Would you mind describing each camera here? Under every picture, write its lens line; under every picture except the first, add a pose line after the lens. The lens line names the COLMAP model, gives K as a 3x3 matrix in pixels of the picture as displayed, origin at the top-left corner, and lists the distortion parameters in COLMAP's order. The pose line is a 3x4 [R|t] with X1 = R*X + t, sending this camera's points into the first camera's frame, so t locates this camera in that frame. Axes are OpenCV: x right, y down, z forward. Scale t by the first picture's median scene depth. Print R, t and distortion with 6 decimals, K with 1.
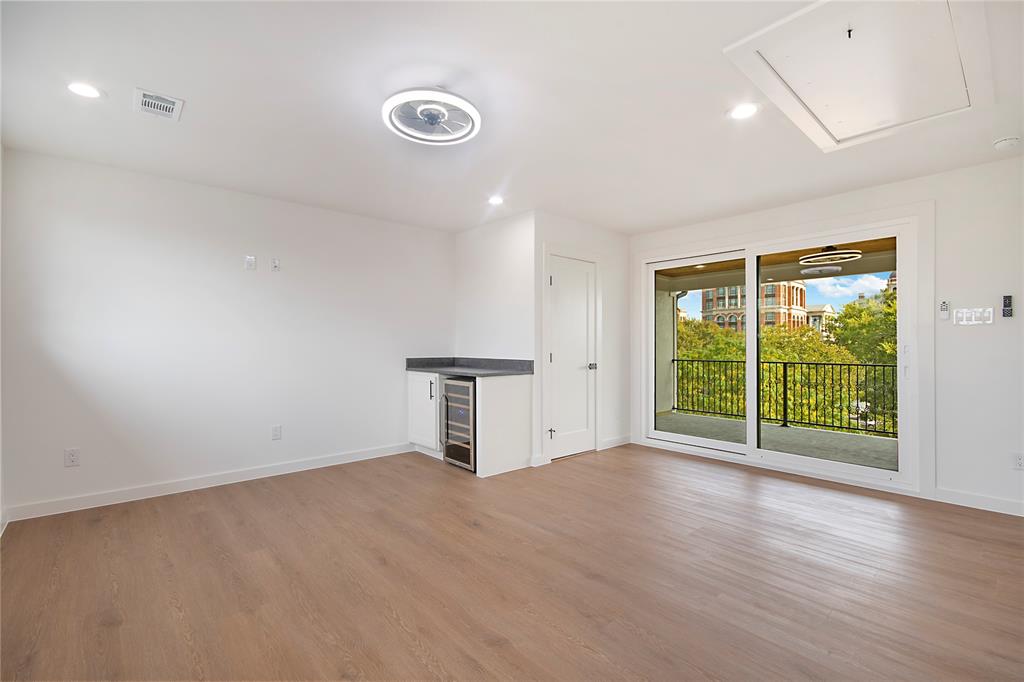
lens RADIAL K [[450.7, 0, 514.5], [0, 450.7, 346.7], [0, 0, 1]] dist [0.002139, -0.008932]
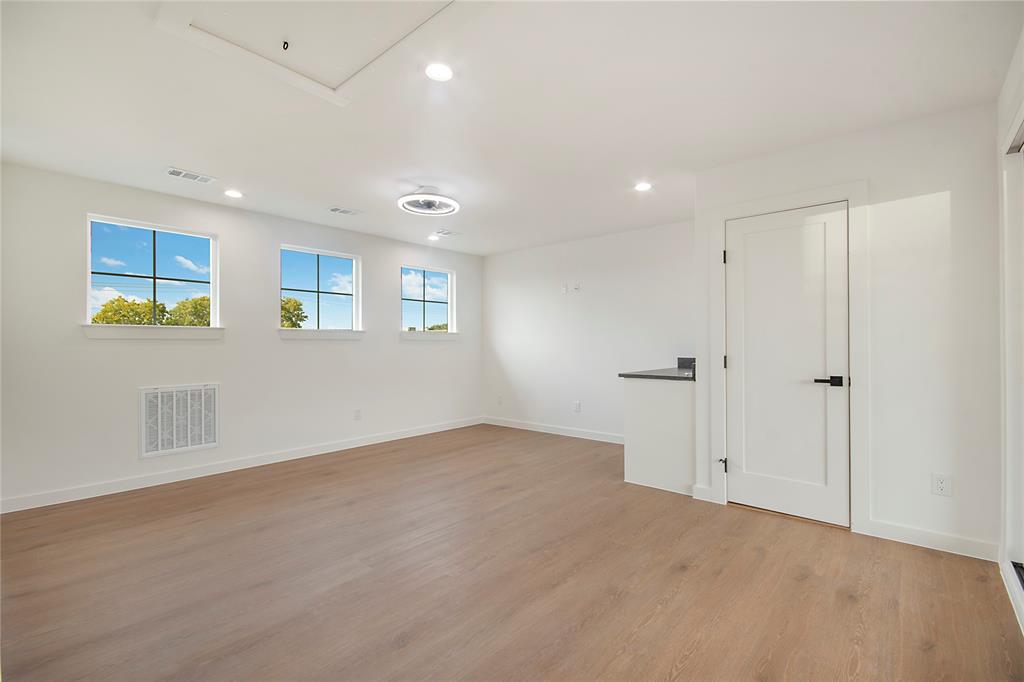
lens RADIAL K [[450.7, 0, 514.5], [0, 450.7, 346.7], [0, 0, 1]] dist [0.002139, -0.008932]
pose [[0.137653, 0.004103, -0.990472, 0.762005], [-0.001917, 0.999991, 0.003876, -0.001037], [0.990479, 0.001365, 0.137660, 0.569202]]
